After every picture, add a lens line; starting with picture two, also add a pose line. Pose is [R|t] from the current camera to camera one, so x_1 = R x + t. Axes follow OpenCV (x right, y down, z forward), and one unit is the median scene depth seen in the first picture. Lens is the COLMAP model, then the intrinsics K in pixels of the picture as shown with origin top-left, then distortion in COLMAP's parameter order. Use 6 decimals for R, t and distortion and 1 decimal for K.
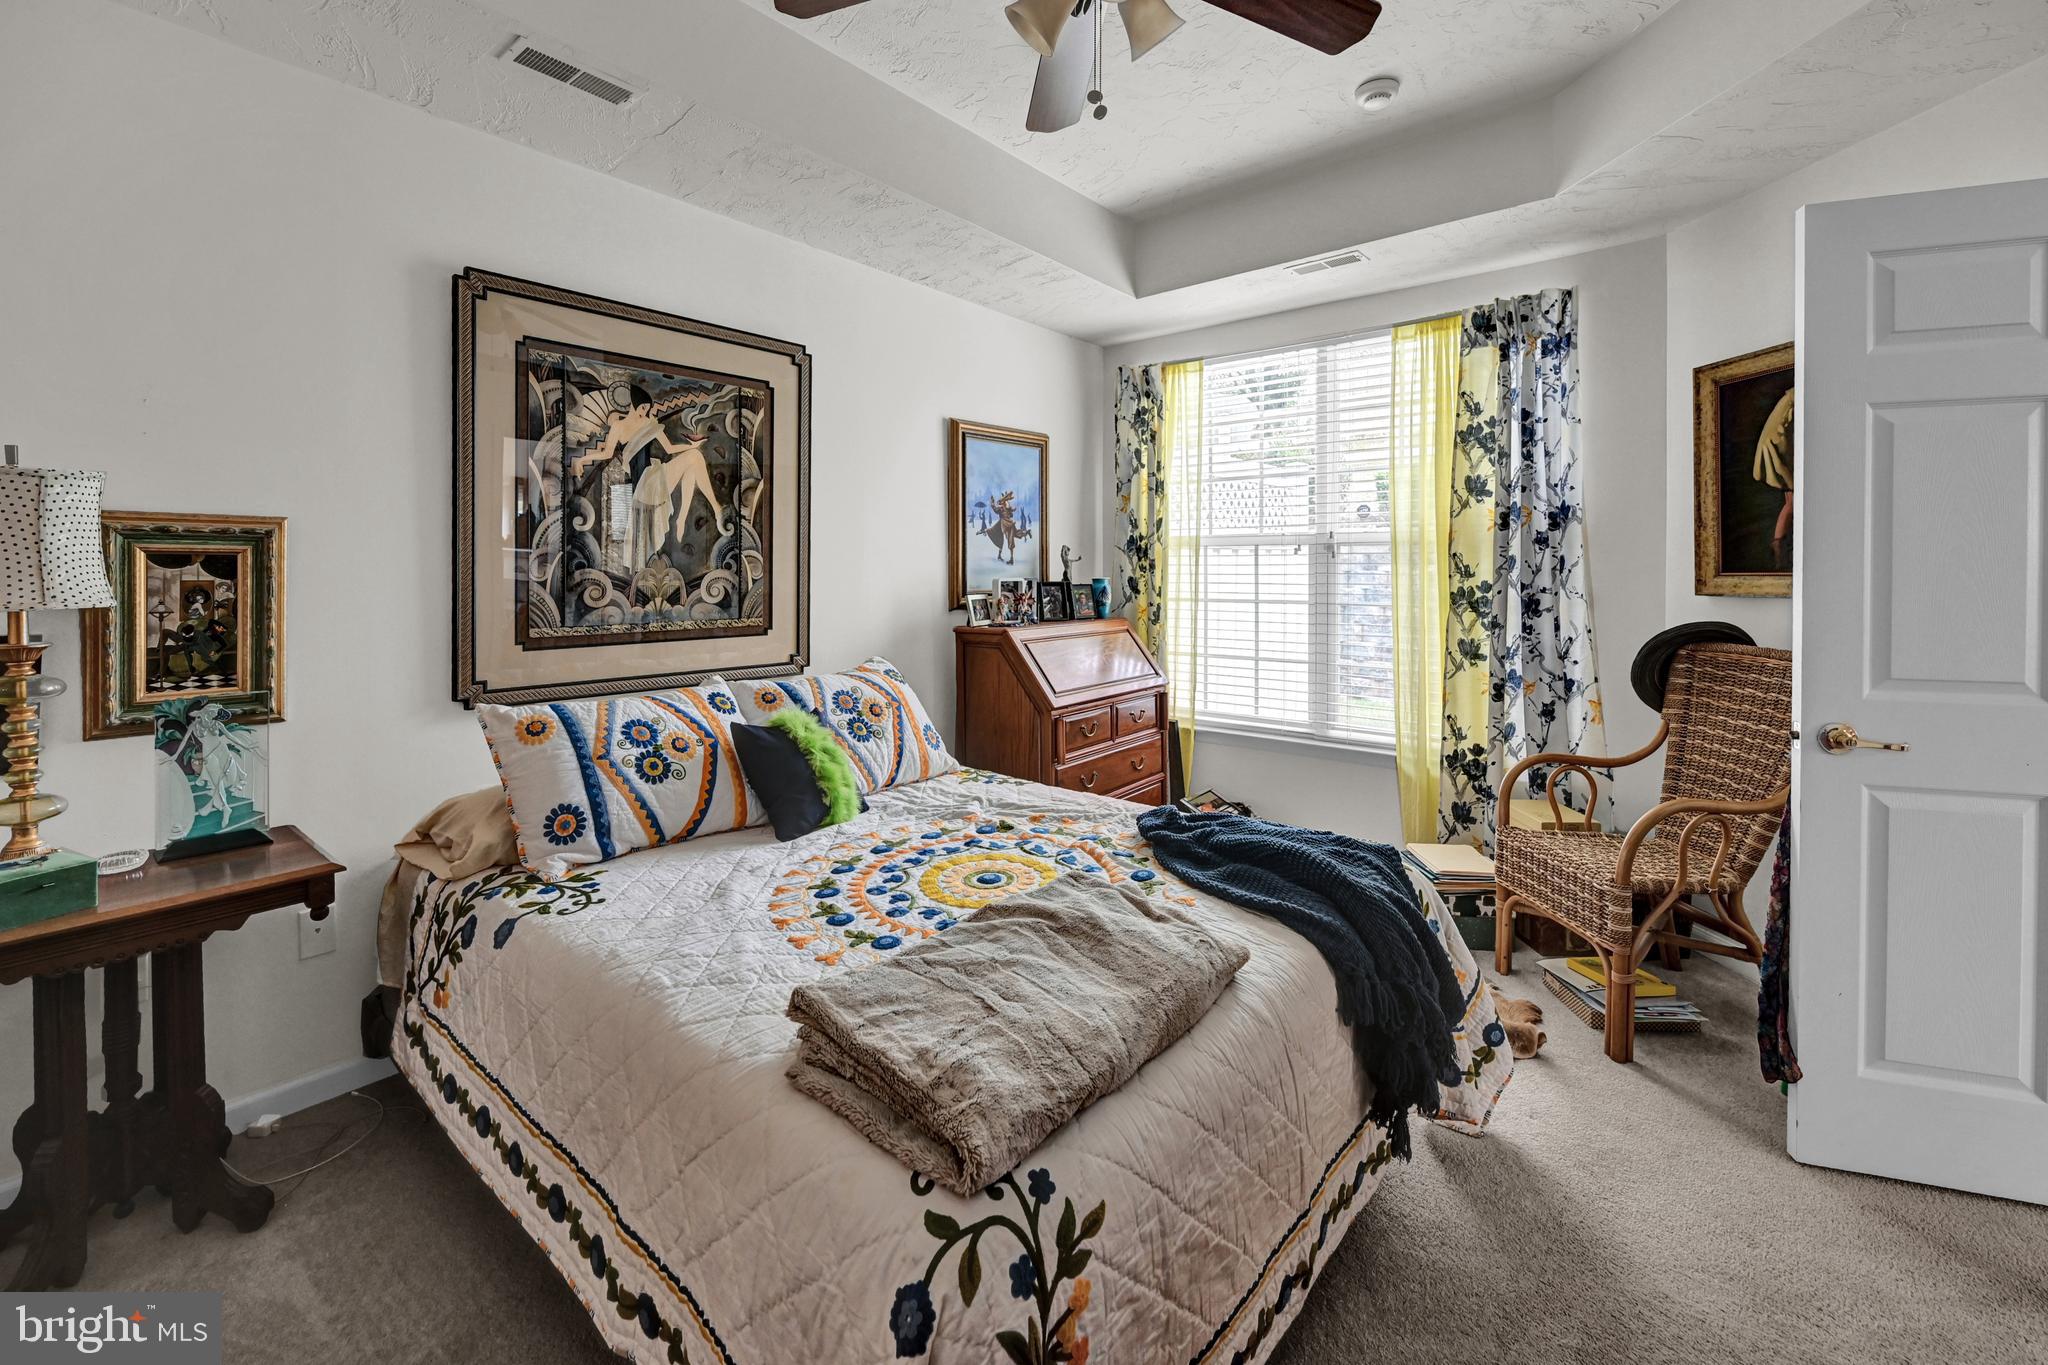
lens RADIAL K [[858.1, 0, 992.1], [0, 858.1, 576.1], [0, 0, 1]] dist [-0.000374, 0.000942]
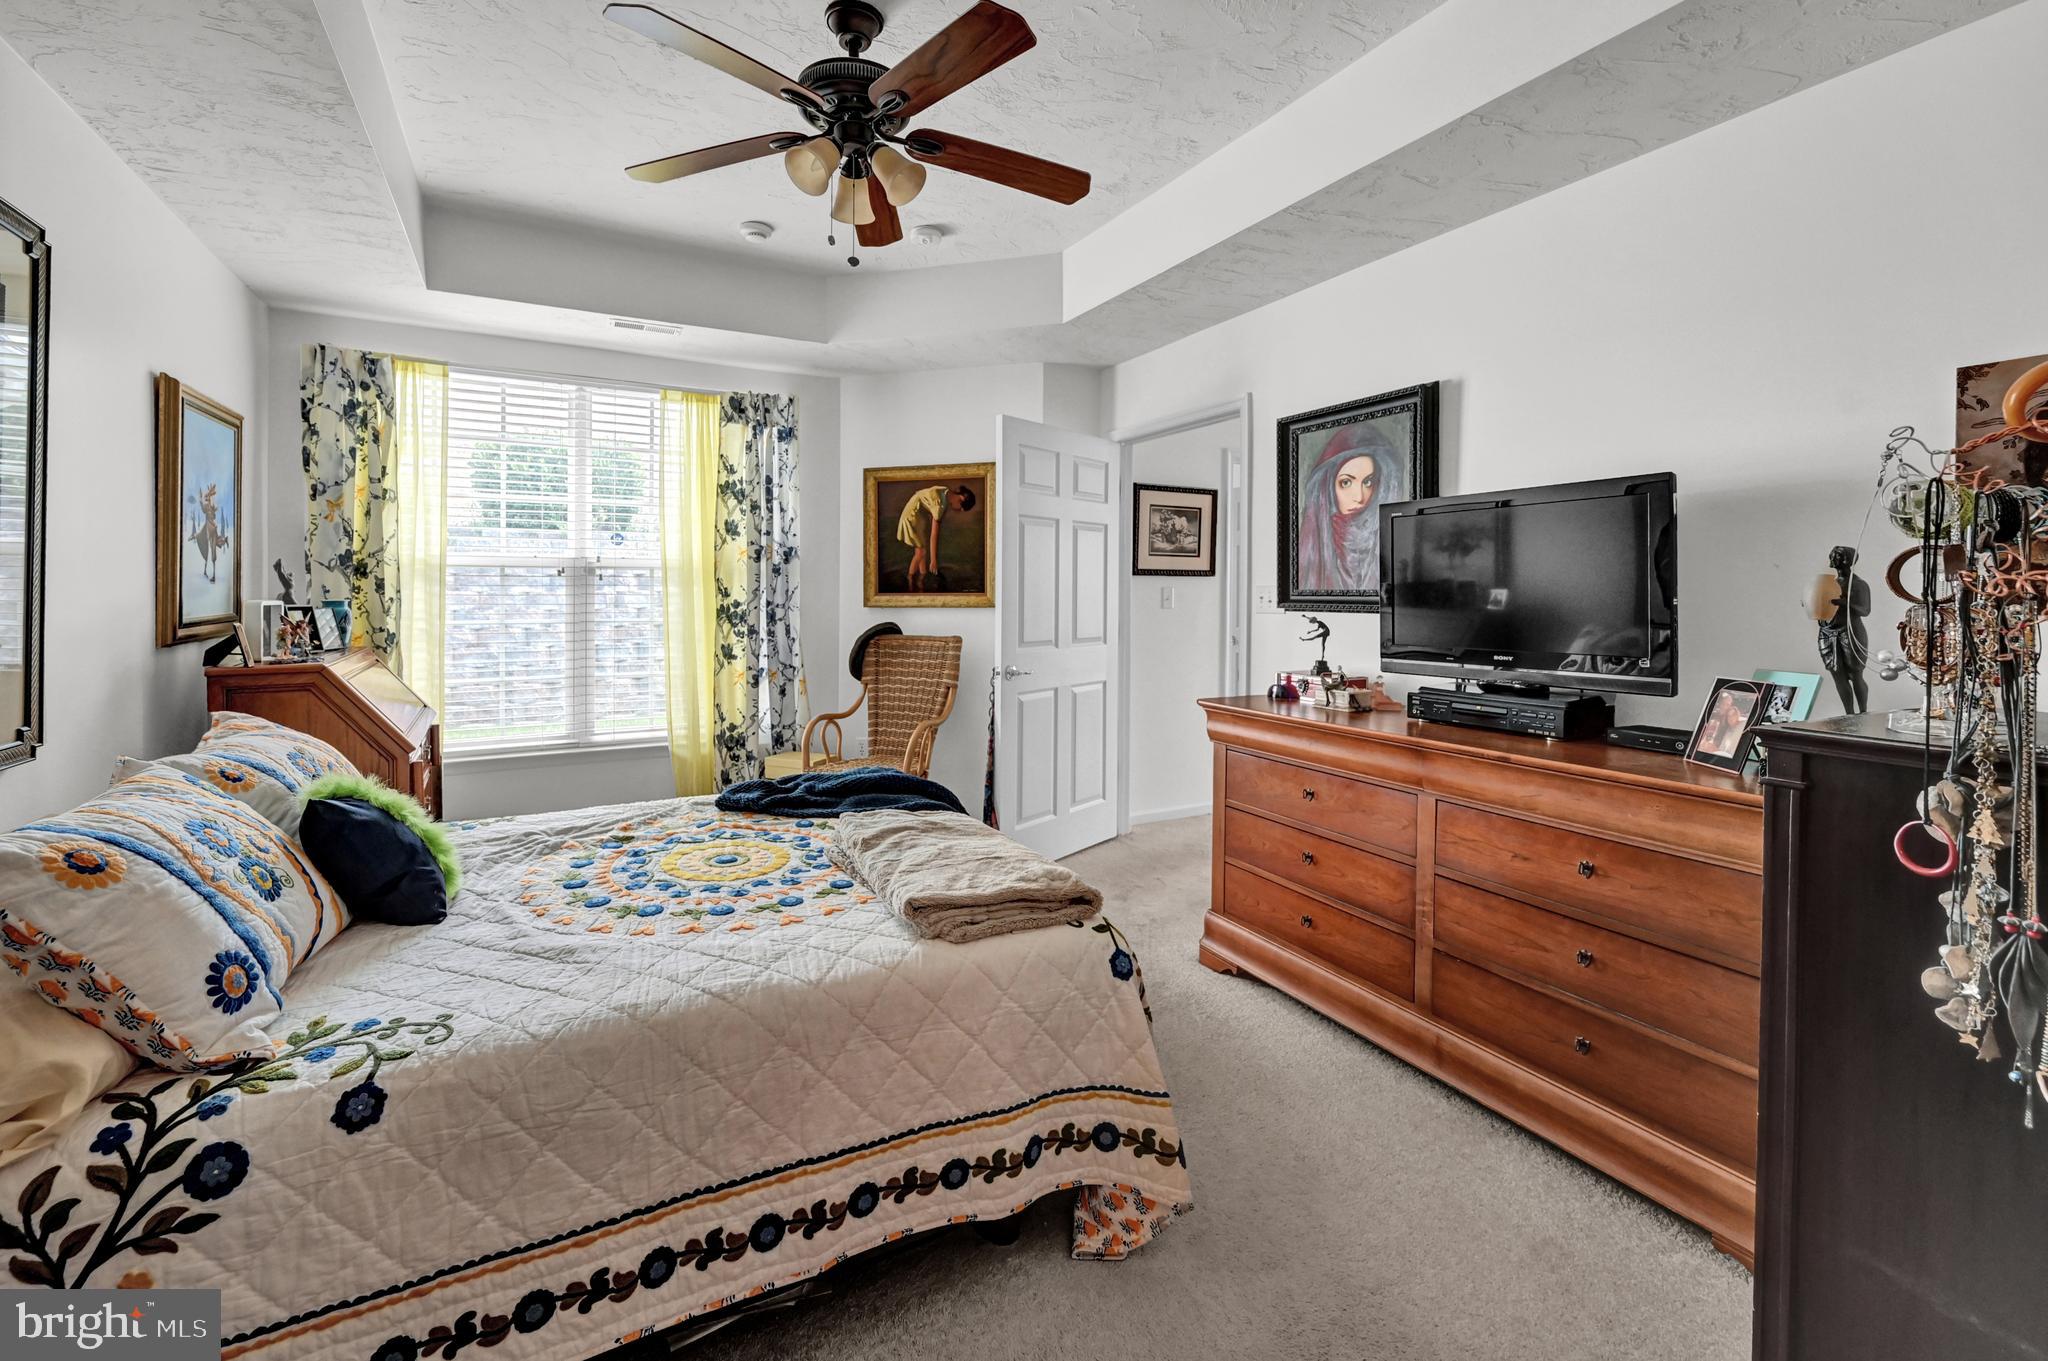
lens RADIAL K [[869.5, 0, 987.1], [0, 869.5, 588.8], [0, 0, 1]] dist [0.007704, -0.001871]
pose [[0.384668, 0.003577, 0.923048, -0.531628], [0.003950, 0.999977, -0.005522, -0.002003], [-0.923046, 0.005770, 0.384645, 0.125893]]
